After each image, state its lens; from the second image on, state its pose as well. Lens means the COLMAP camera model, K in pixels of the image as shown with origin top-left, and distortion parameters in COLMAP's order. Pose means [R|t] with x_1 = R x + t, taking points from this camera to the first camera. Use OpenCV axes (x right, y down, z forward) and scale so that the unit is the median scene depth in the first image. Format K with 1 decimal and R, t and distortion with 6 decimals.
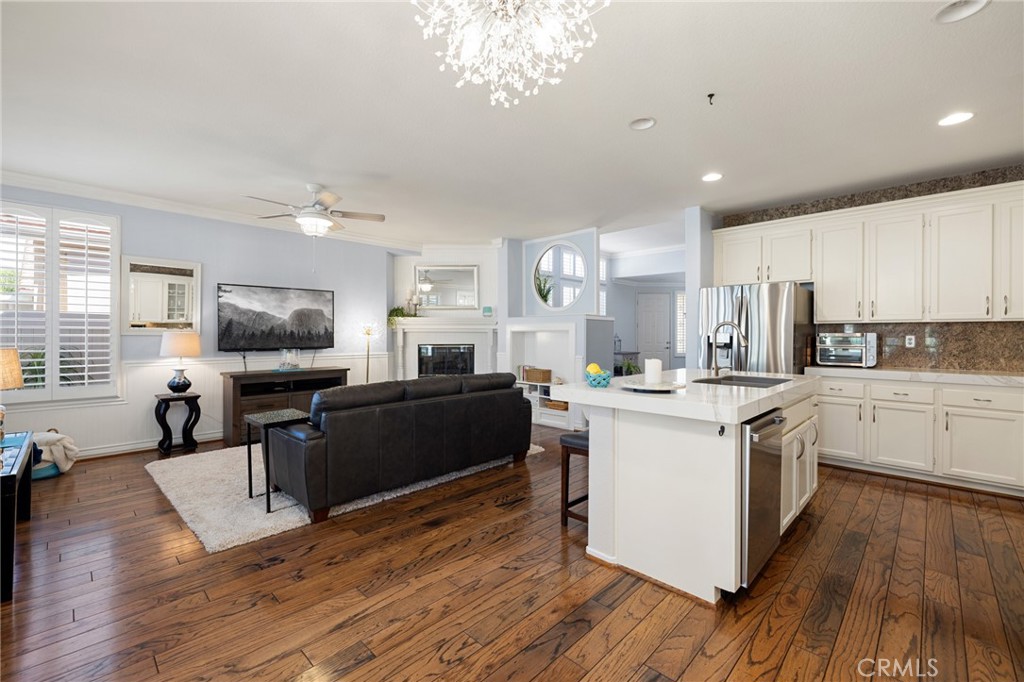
lens RADIAL K [[440.8, 0, 520.4], [0, 440.8, 333.3], [0, 0, 1]] dist [-0.000072, -0.000466]
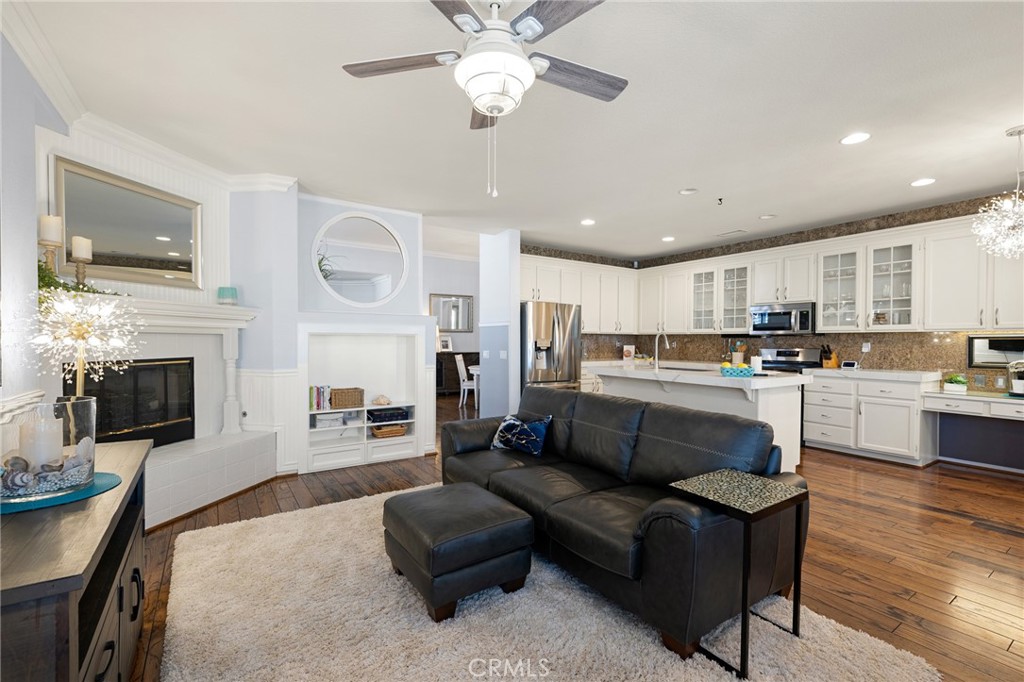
lens RADIAL K [[440.8, 0, 515.7], [0, 440.8, 346.4], [0, 0, 1]] dist [-0.000072, -0.000466]
pose [[0.215372, -0.013524, 0.976438, -1.524152], [-0.008473, 0.999841, 0.015717, 0.001955], [-0.976495, -0.011659, 0.215224, 1.534632]]
